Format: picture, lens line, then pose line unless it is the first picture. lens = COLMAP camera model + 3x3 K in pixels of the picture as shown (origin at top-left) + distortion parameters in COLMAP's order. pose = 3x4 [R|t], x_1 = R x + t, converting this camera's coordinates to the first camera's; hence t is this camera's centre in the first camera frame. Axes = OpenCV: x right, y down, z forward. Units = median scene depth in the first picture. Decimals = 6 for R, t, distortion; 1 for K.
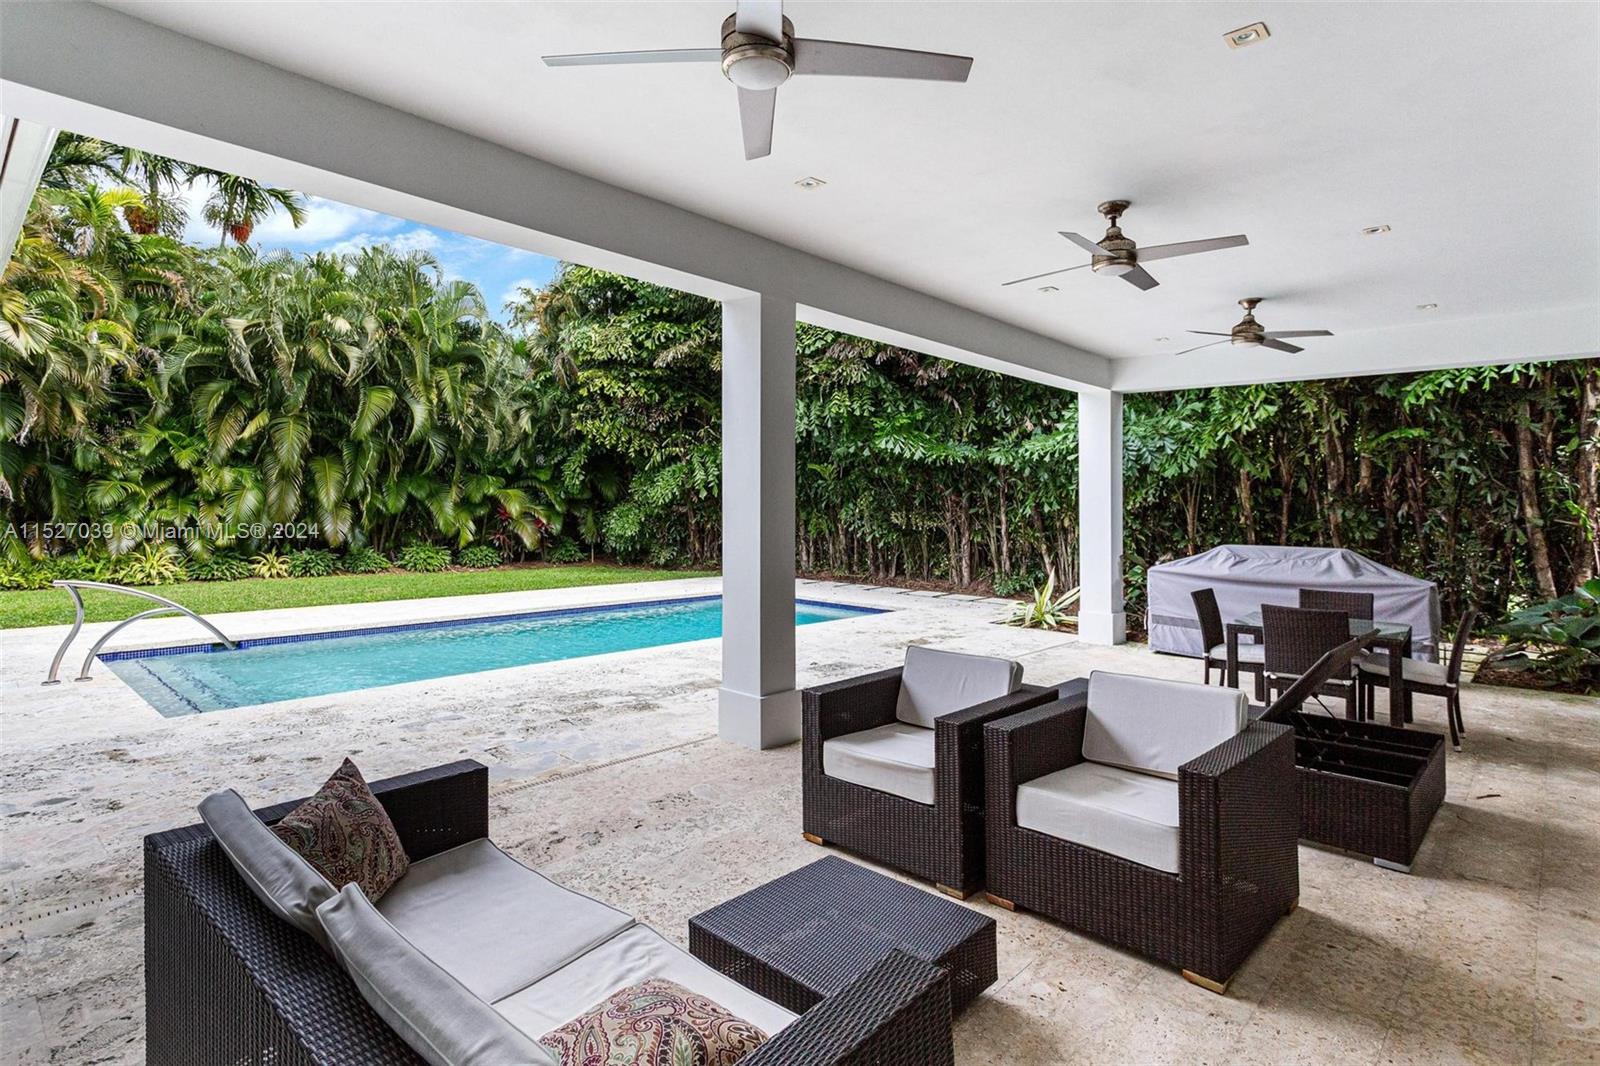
lens RADIAL K [[808.2, 0, 790.9], [0, 808.2, 479.4], [0, 0, 1]] dist [0.000274, 0.000540]
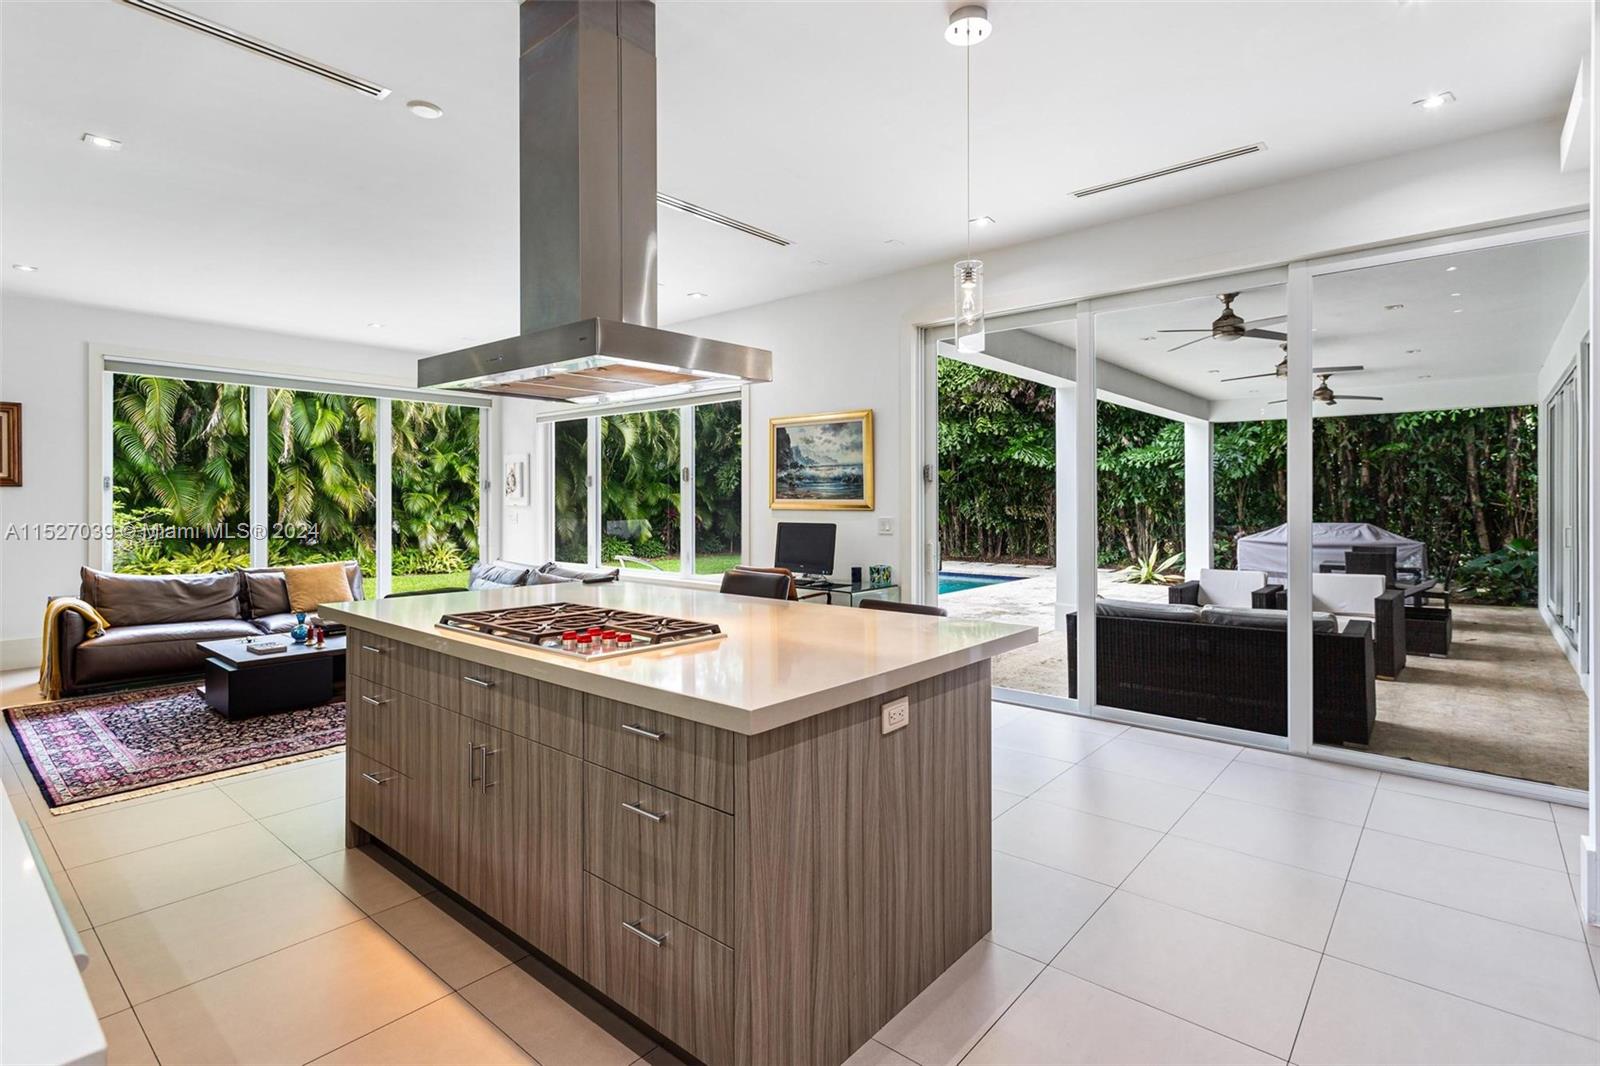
lens RADIAL K [[783.0, 0, 806.5], [0, 783.0, 502.6], [0, 0, 1]] dist [-0.002738, -0.000186]
pose [[0.998298, -0.017722, 0.055561, -0.371867], [0.015939, 0.999348, 0.032381, -0.016516], [-0.056098, -0.031440, 0.997930, -0.348631]]
